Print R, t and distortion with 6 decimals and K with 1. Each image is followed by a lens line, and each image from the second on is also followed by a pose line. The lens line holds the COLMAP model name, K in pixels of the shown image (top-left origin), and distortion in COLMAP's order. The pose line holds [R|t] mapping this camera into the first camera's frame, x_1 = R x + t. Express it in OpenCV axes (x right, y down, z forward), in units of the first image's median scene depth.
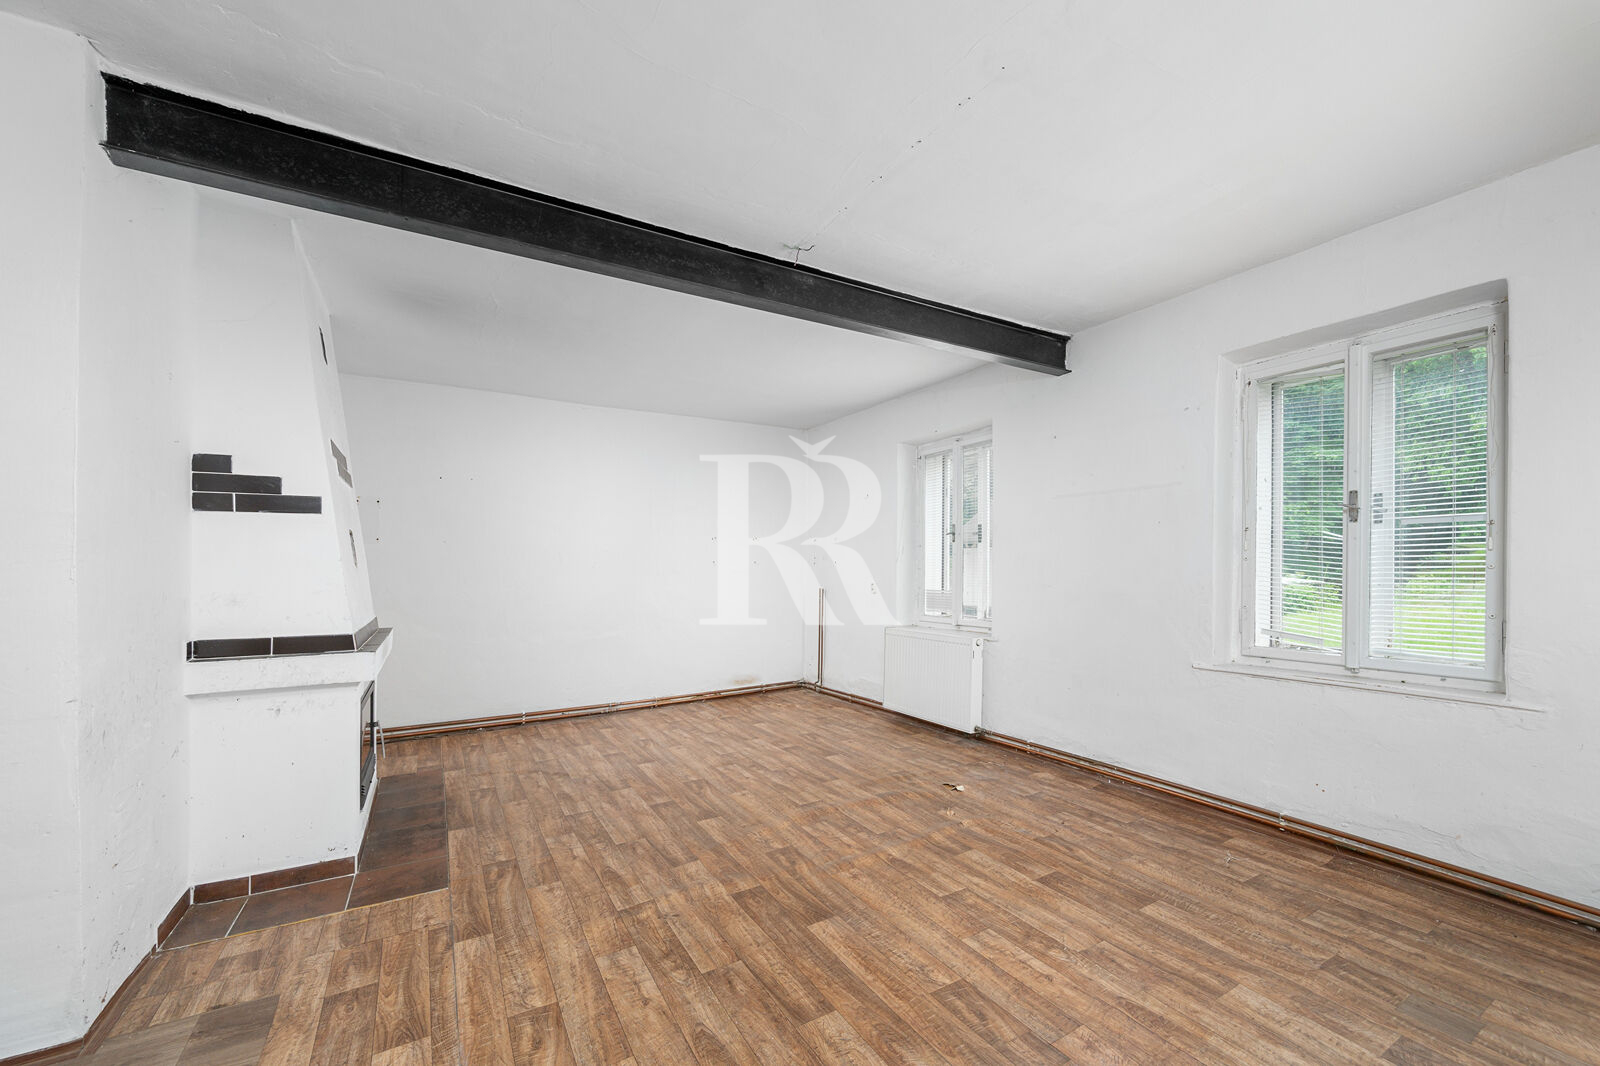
lens RADIAL K [[633.5, 0, 811.9], [0, 633.5, 579.2], [0, 0, 1]] dist [0.000240, 0.000241]
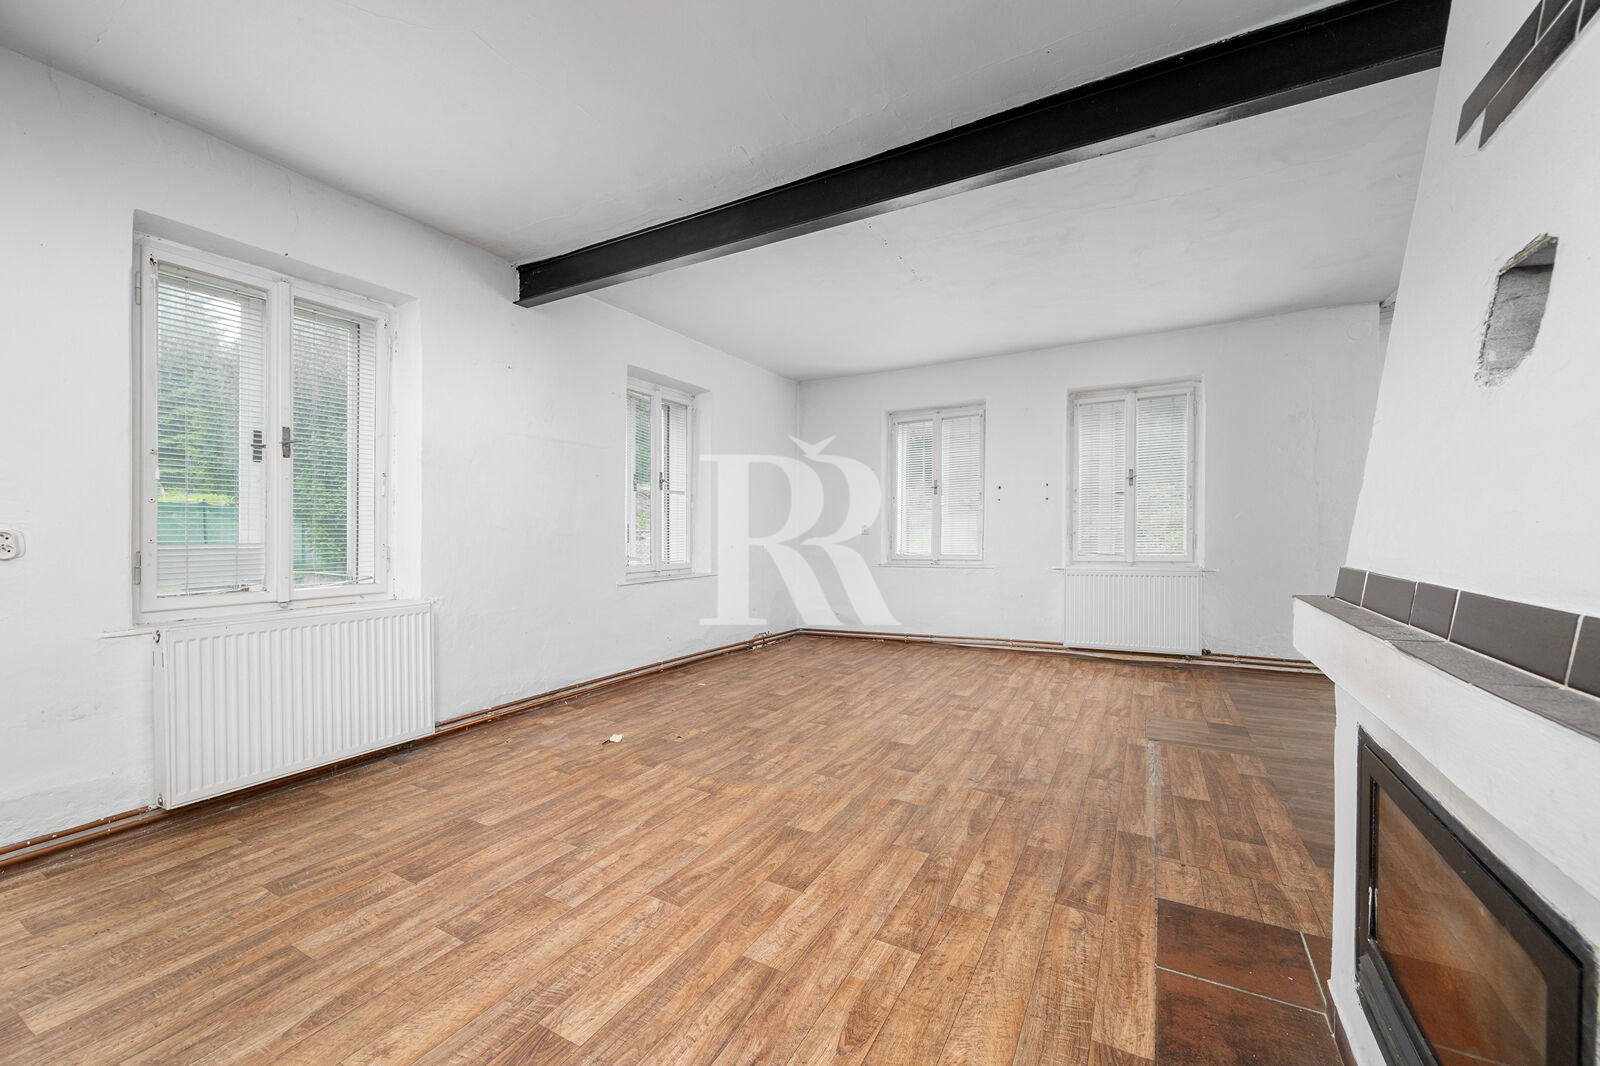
lens RADIAL K [[633.5, 0, 800.9], [0, 633.5, 527.1], [0, 0, 1]] dist [0.000240, 0.000241]
pose [[-0.500894, 0.022251, 0.865223, -0.884464], [0.030641, 0.999499, -0.007966, 0.042117], [-0.864966, 0.022521, -0.501325, 1.499495]]
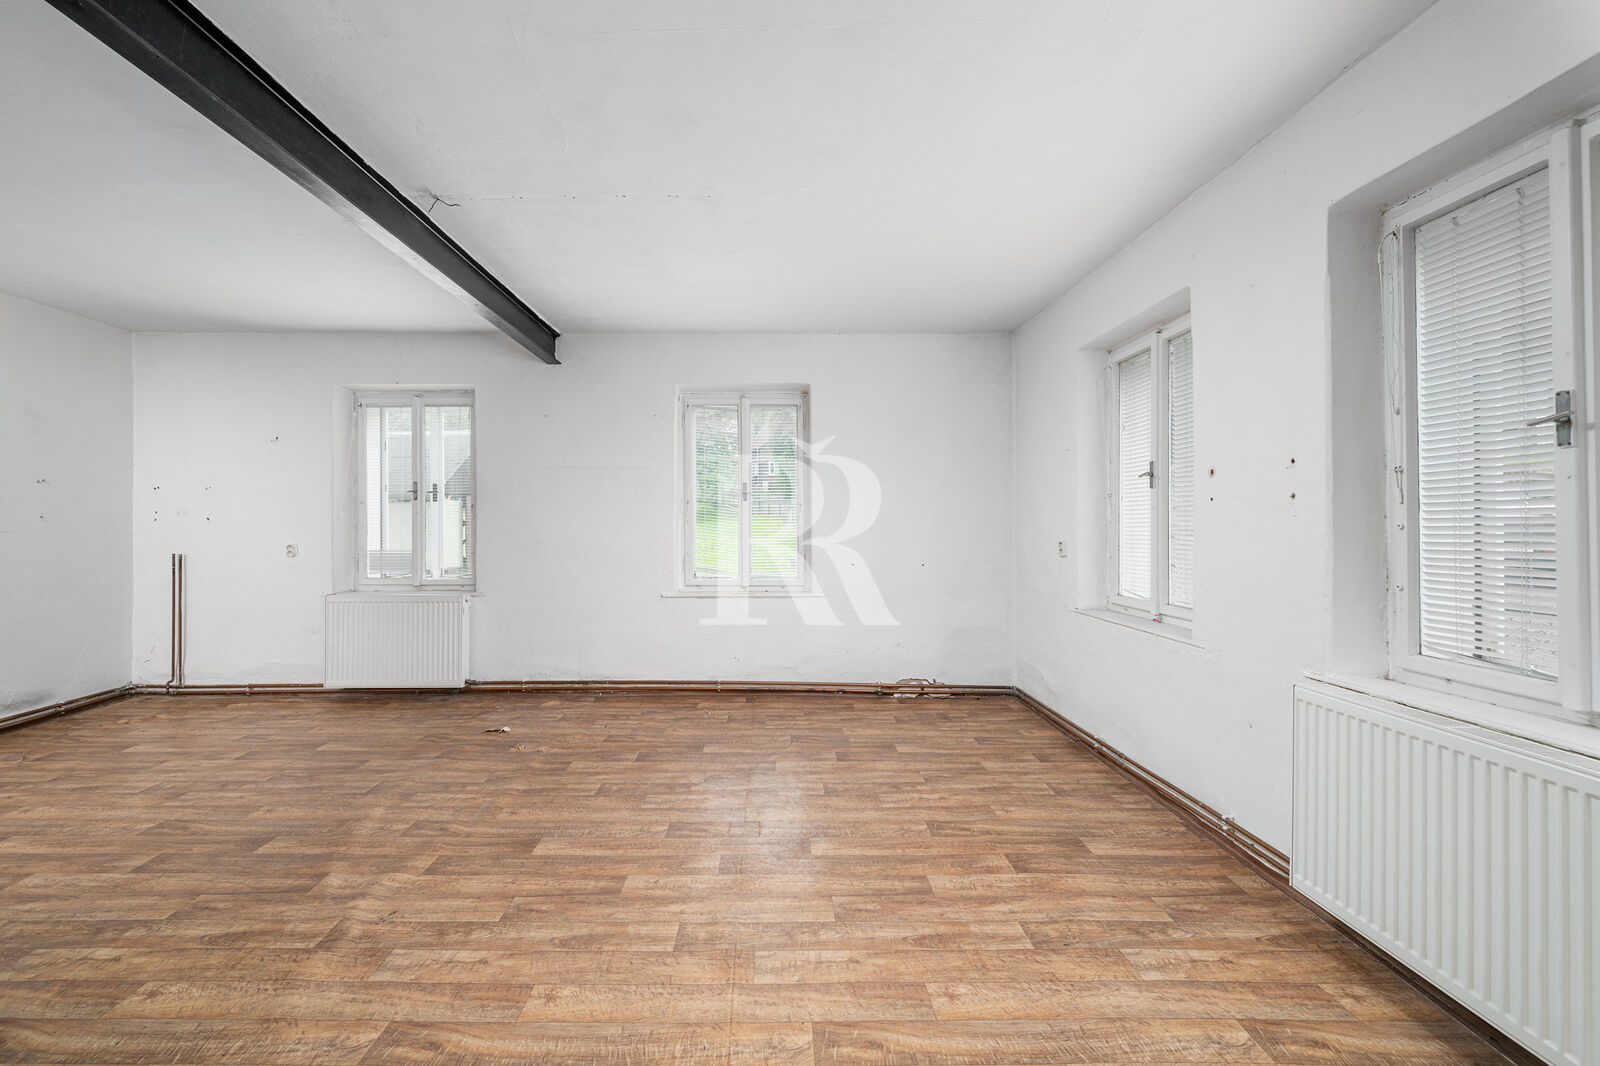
lens RADIAL K [[633.5, 0, 765.5], [0, 633.5, 545.0], [0, 0, 1]] dist [0.000240, 0.000241]
pose [[0.517640, -0.020511, 0.855353, -0.560529], [0.011734, 0.999789, 0.016874, 0.000288], [-0.855518, 0.001302, 0.517771, 0.066383]]
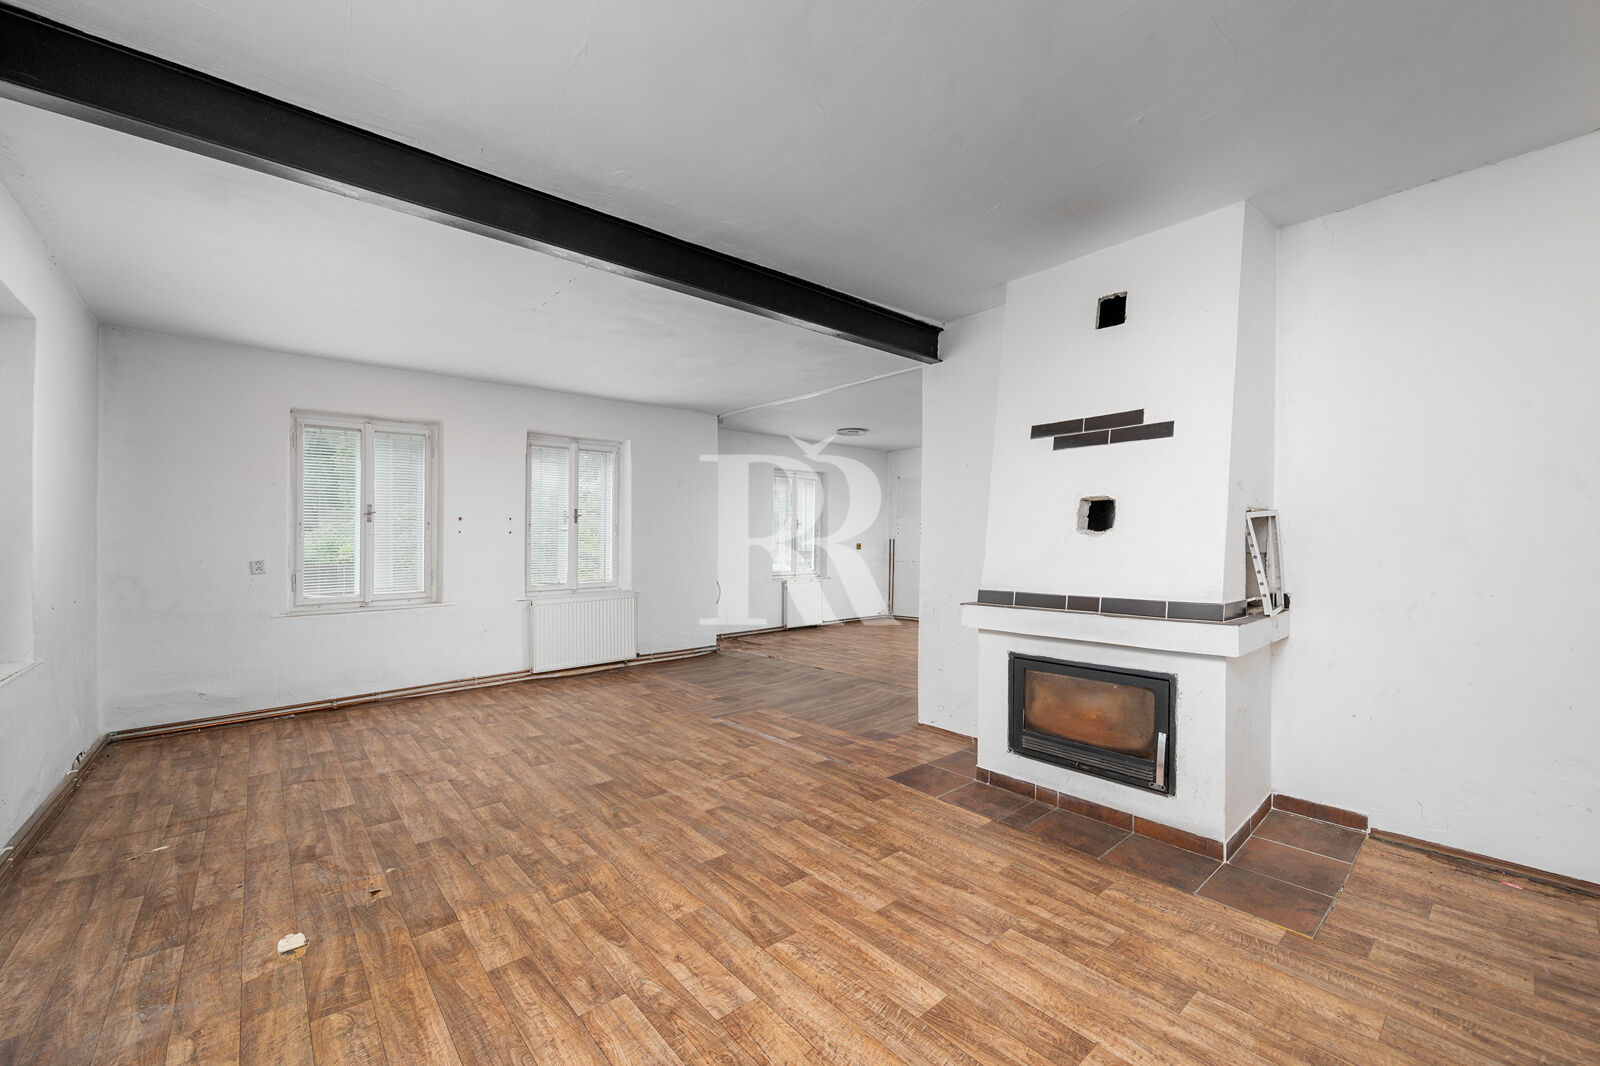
lens RADIAL K [[633.5, 0, 798.4], [0, 633.5, 530.1], [0, 0, 1]] dist [0.000240, 0.000241]
pose [[-0.985688, 0.016680, -0.167751, -0.154710], [0.016405, 0.999861, 0.003024, -0.037253], [0.167778, 0.000229, -0.985825, 1.992755]]
